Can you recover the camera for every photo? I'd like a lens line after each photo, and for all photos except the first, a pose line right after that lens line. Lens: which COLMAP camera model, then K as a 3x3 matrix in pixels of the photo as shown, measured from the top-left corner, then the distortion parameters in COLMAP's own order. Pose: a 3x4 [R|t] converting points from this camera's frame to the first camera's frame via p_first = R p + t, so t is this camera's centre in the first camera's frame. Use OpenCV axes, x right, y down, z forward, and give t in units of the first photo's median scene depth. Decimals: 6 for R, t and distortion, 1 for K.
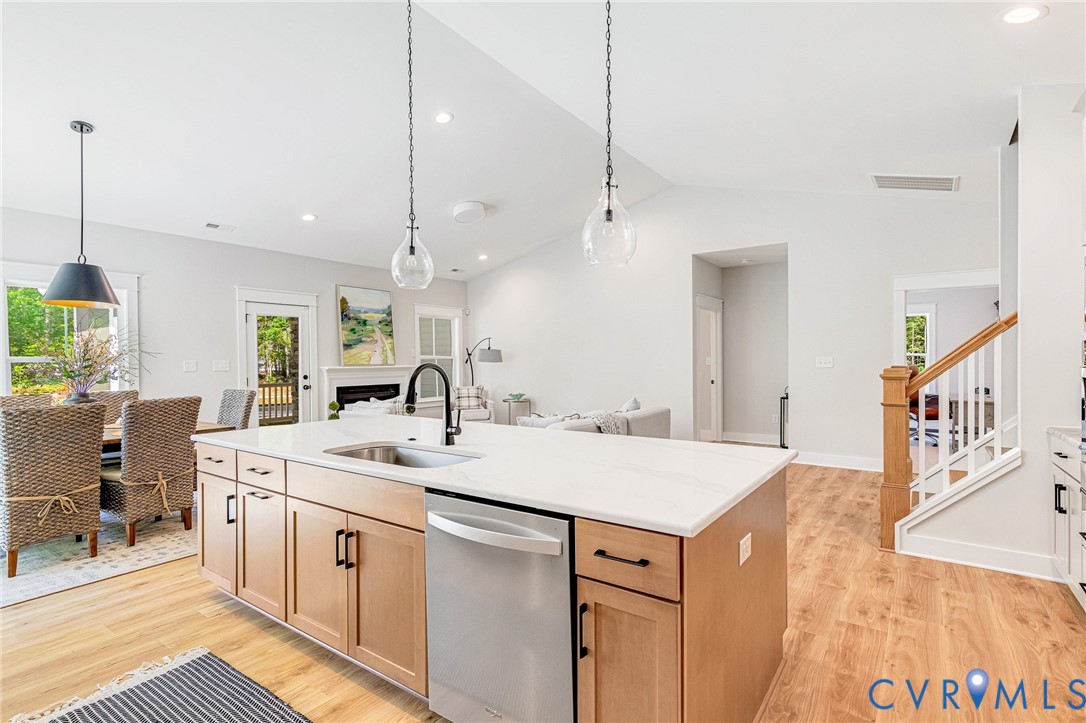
lens RADIAL K [[515.2, 0, 563.3], [0, 515.2, 364.6], [0, 0, 1]] dist [-0.000557, 0.000627]
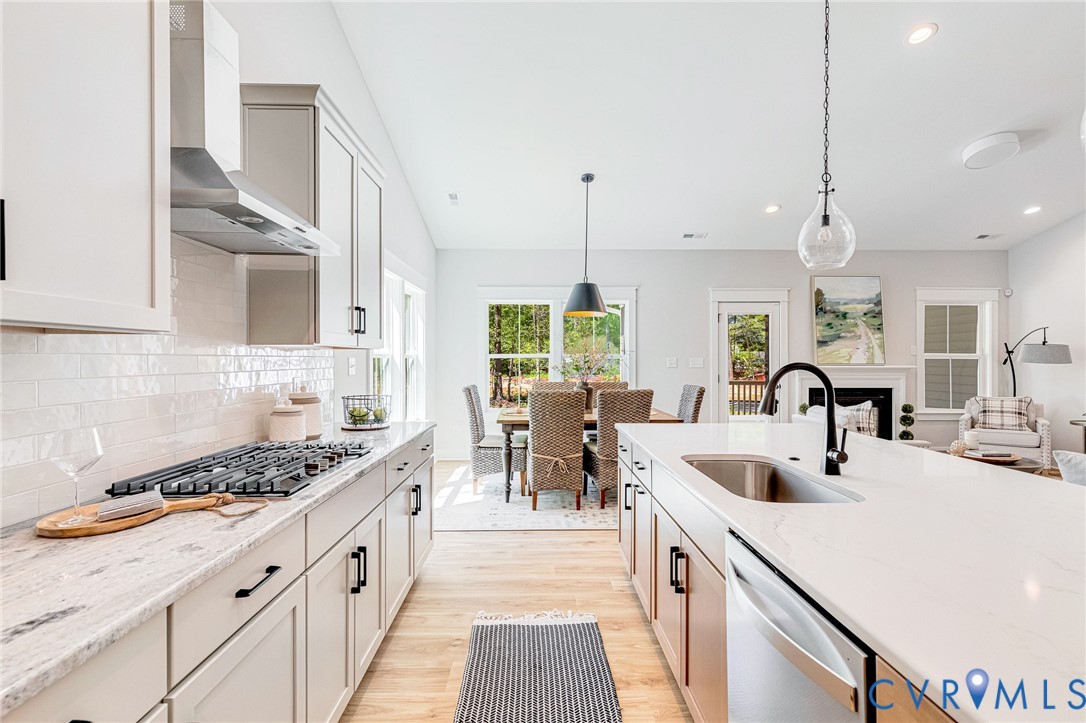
lens RADIAL K [[527.3, 0, 548.4], [0, 527.3, 358.6], [0, 0, 1]] dist [0.002695, 0.000152]
pose [[0.579205, 0.007673, -0.815146, 0.100260], [-0.014506, 0.999894, -0.000895, -0.001892], [0.815053, 0.012343, 0.579255, 0.151848]]
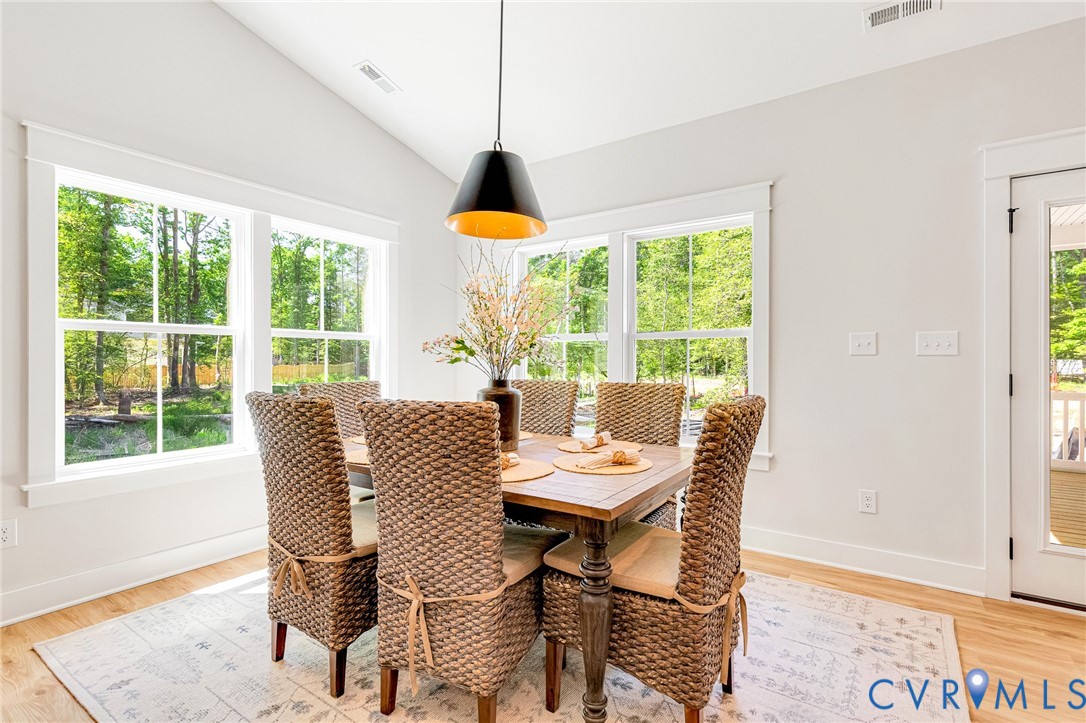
lens RADIAL K [[521.7, 0, 543.0], [0, 521.7, 361.5], [0, 0, 1]] dist [0.003335, 0.005573]
pose [[-0.013255, 0.009055, -0.999871, -0.347032], [-0.013524, 0.999866, 0.009234, 0.028196], [0.999821, 0.013645, -0.013130, 1.060597]]
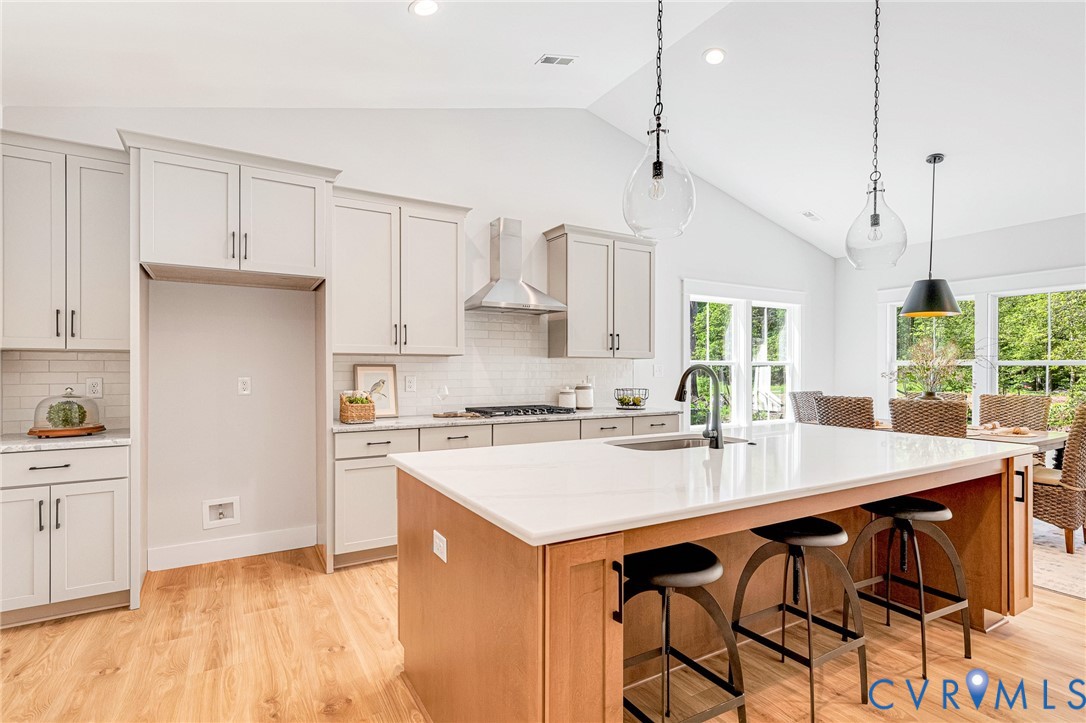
lens RADIAL K [[534.5, 0, 529.9], [0, 534.5, 369.7], [0, 0, 1]] dist [0.003872, 0.000438]
pose [[-0.446879, 0.009691, -0.894542, 0.539161], [-0.009124, 0.999840, 0.015389, -0.004766], [0.894548, 0.015039, -0.446719, 0.736797]]
